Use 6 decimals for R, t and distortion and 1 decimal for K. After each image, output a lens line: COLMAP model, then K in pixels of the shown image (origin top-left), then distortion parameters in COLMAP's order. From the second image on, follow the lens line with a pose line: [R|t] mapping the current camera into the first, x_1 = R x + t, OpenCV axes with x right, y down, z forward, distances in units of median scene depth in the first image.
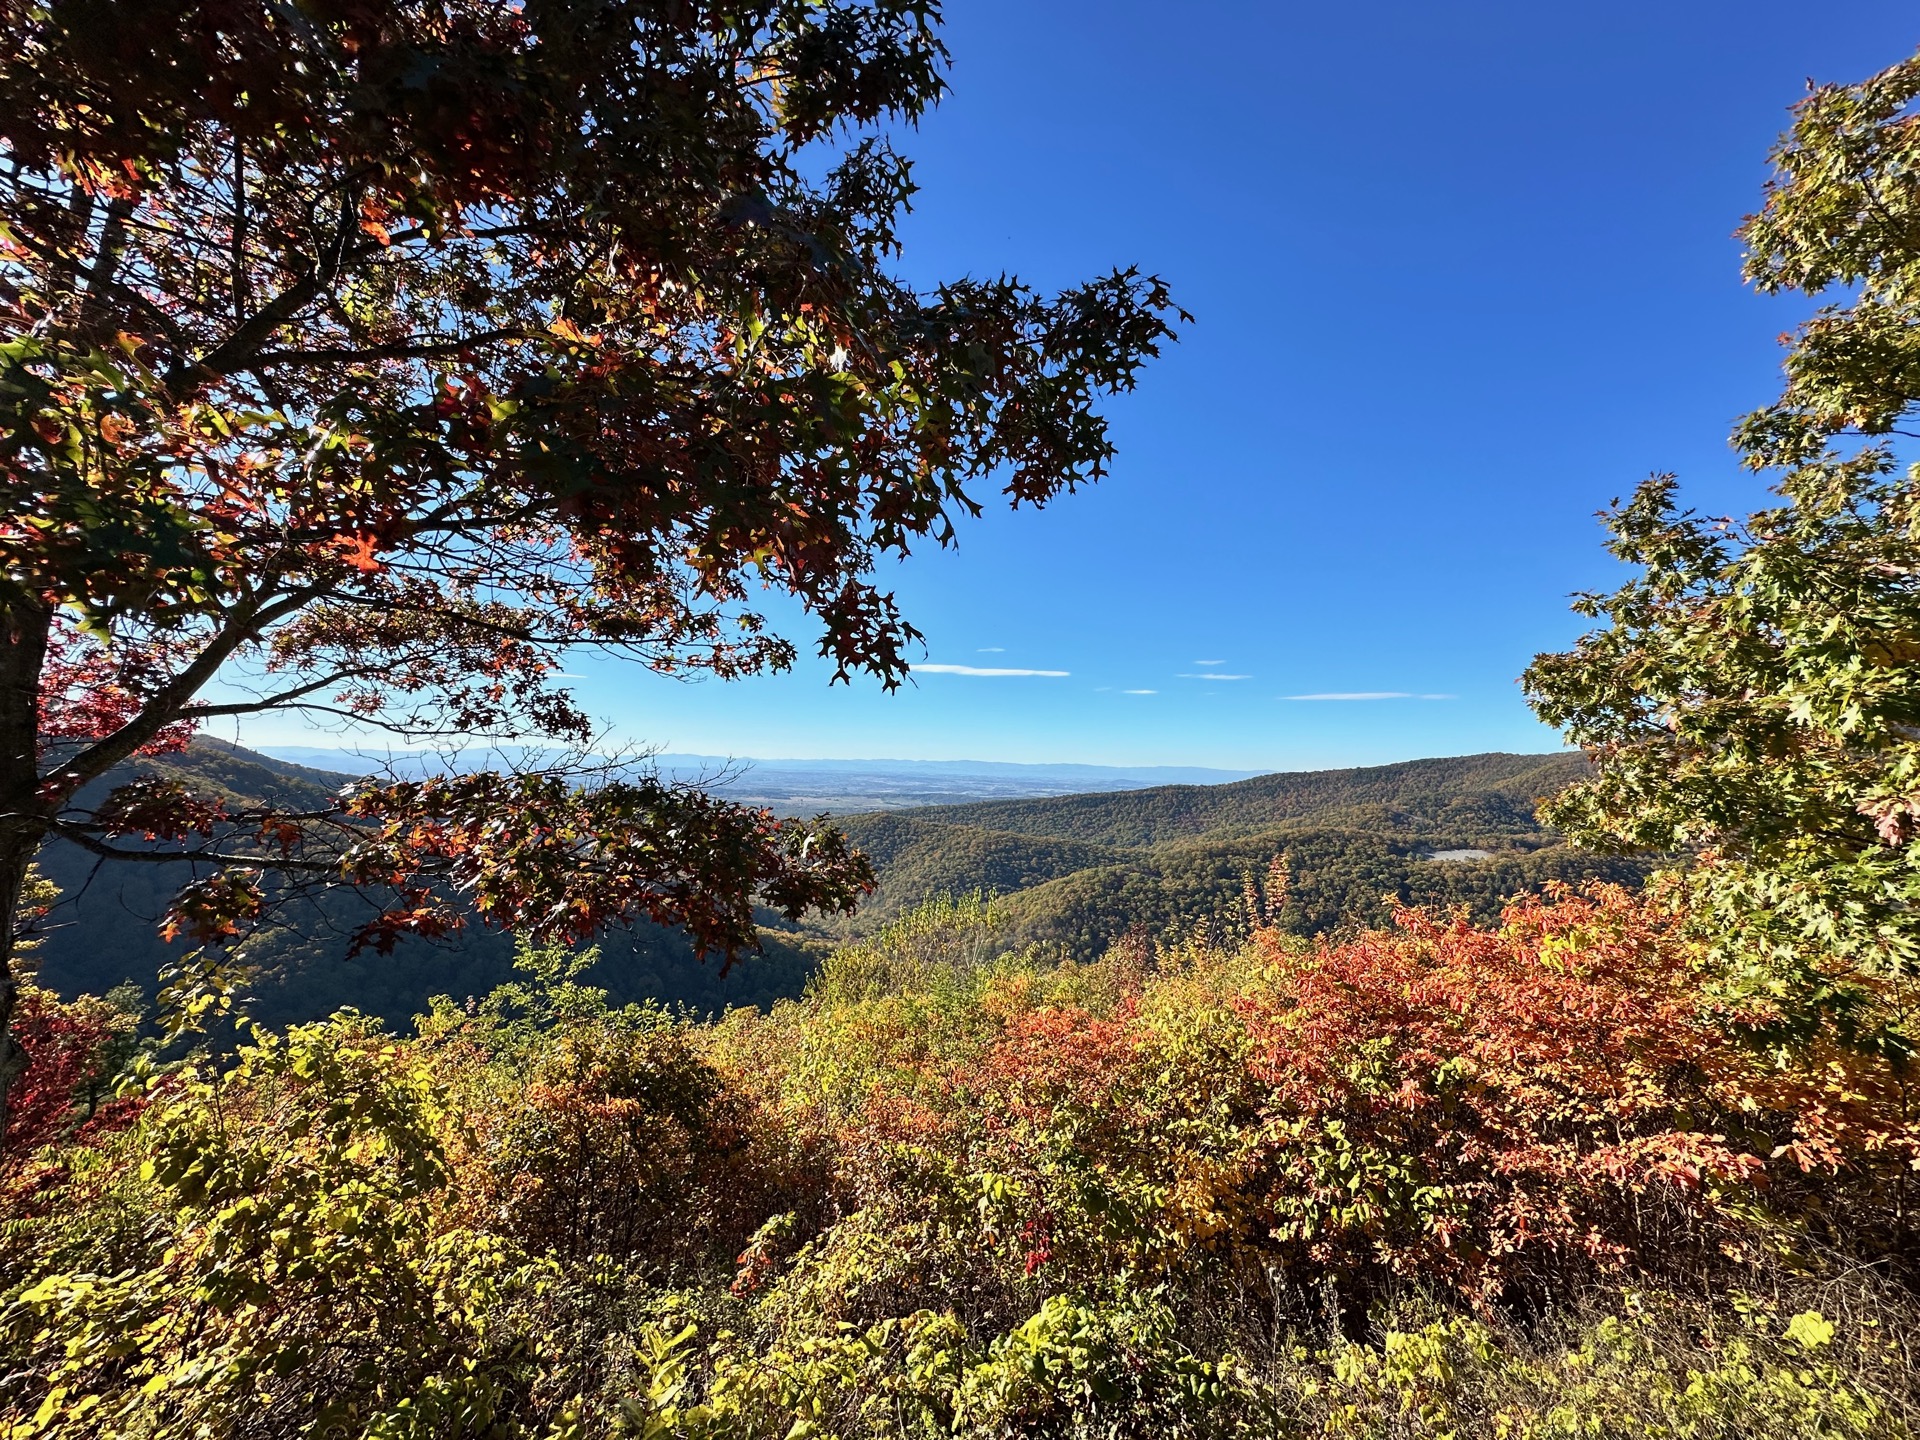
lens RADIAL K [[781.5, 0, 973.1], [0, 781.5, 714.2], [0, 0, 1]] dist [0.001987, 0.003639]
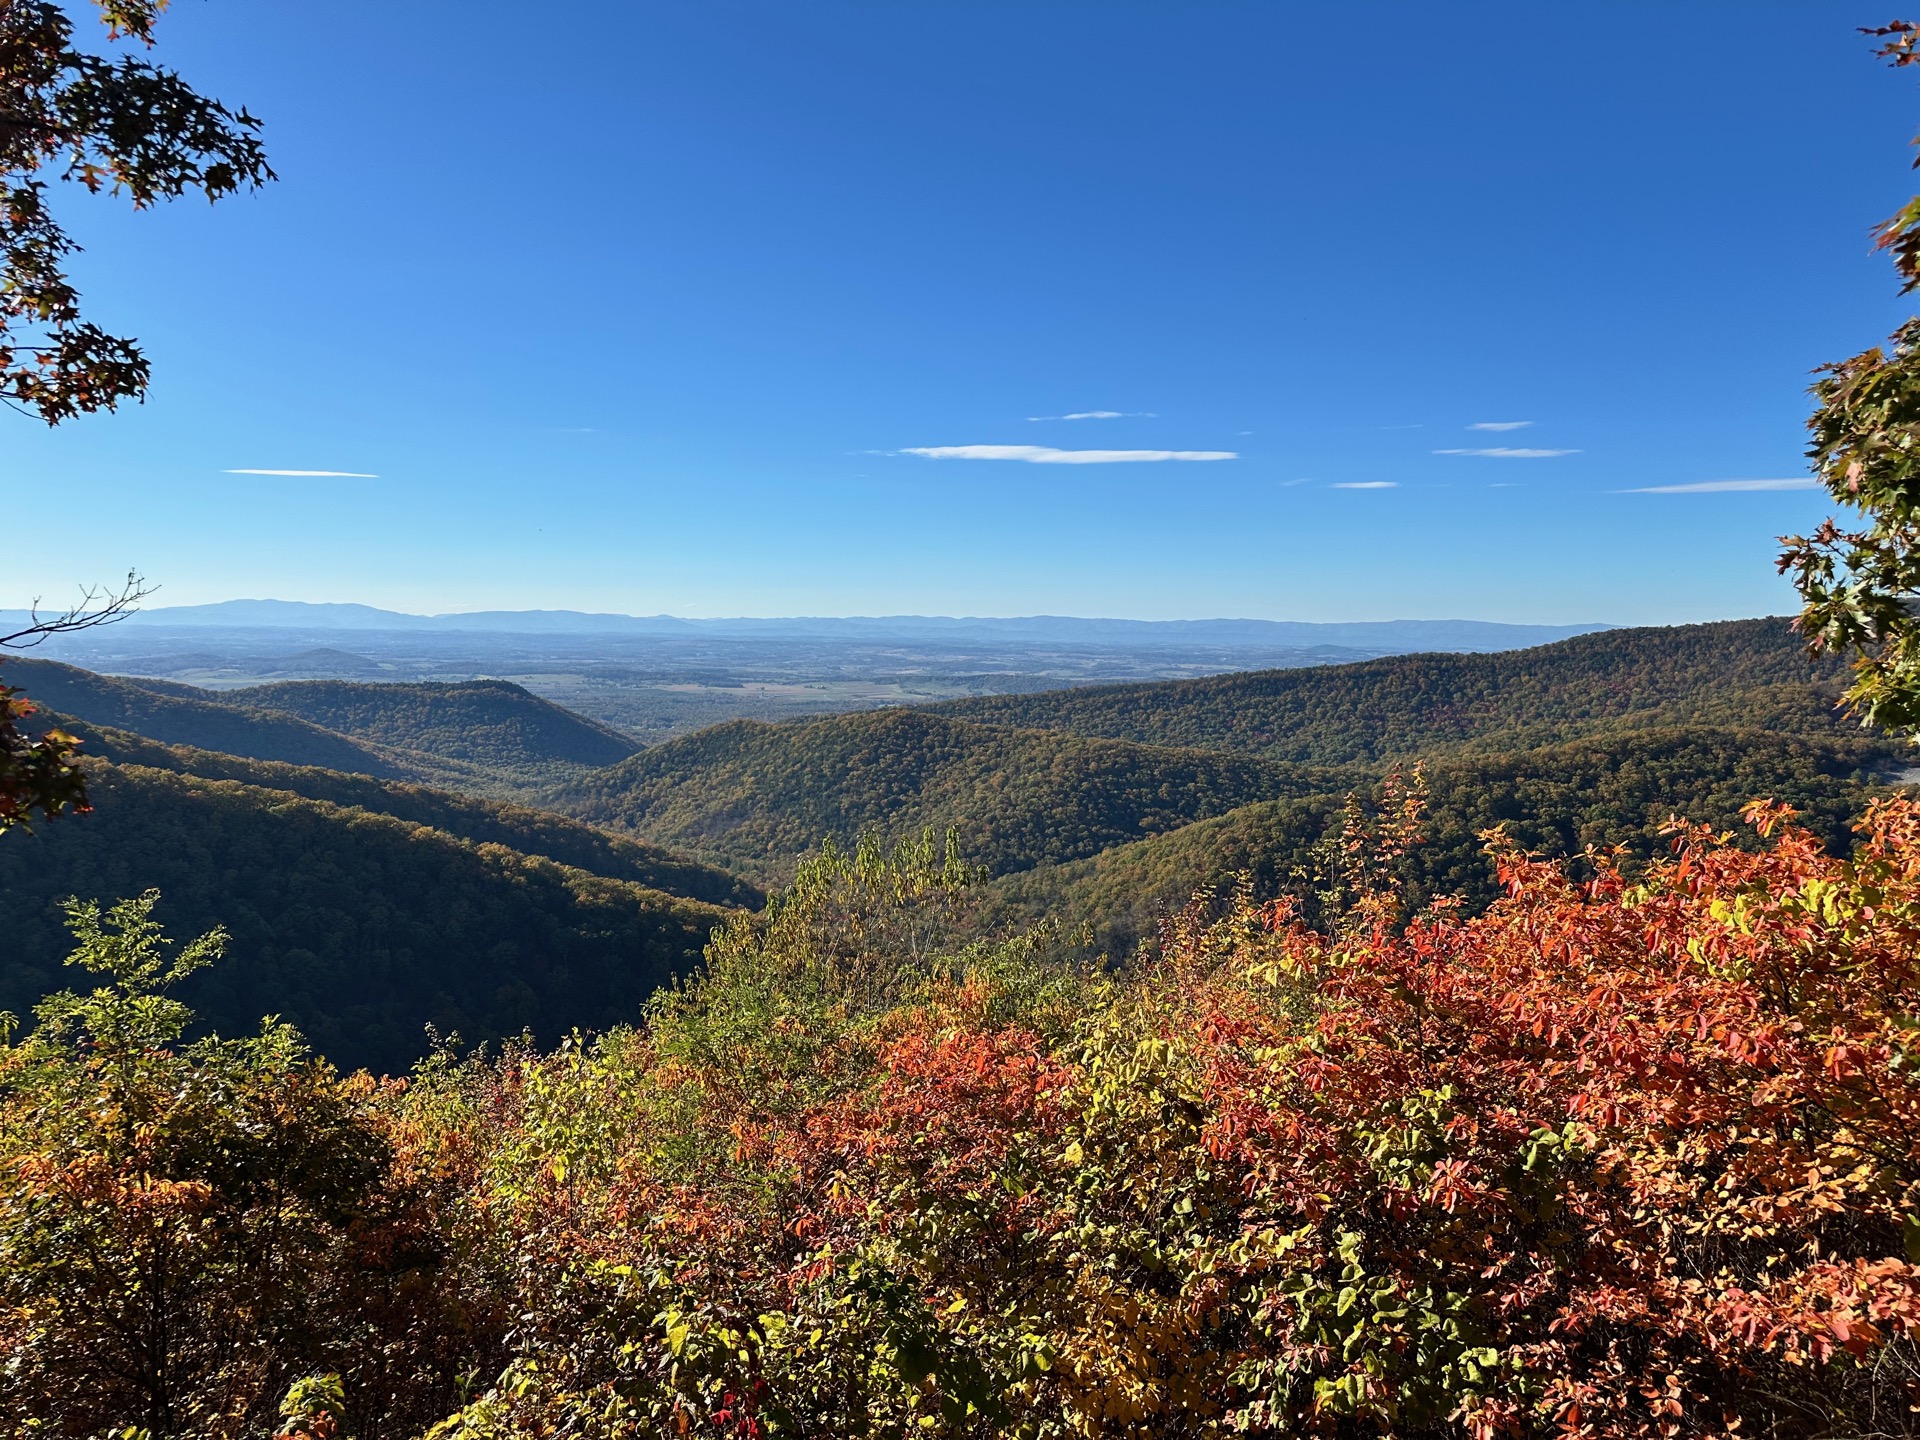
lens RADIAL K [[1373.0, 0, 966.9], [0, 1373.0, 702.8], [0, 0, 1]] dist [0.062365, -0.066641]
pose [[0.997996, -0.010120, -0.062455, 0.267393], [0.017661, 0.992447, 0.121399, 0.023963], [0.060754, -0.122259, 0.990637, 0.057022]]
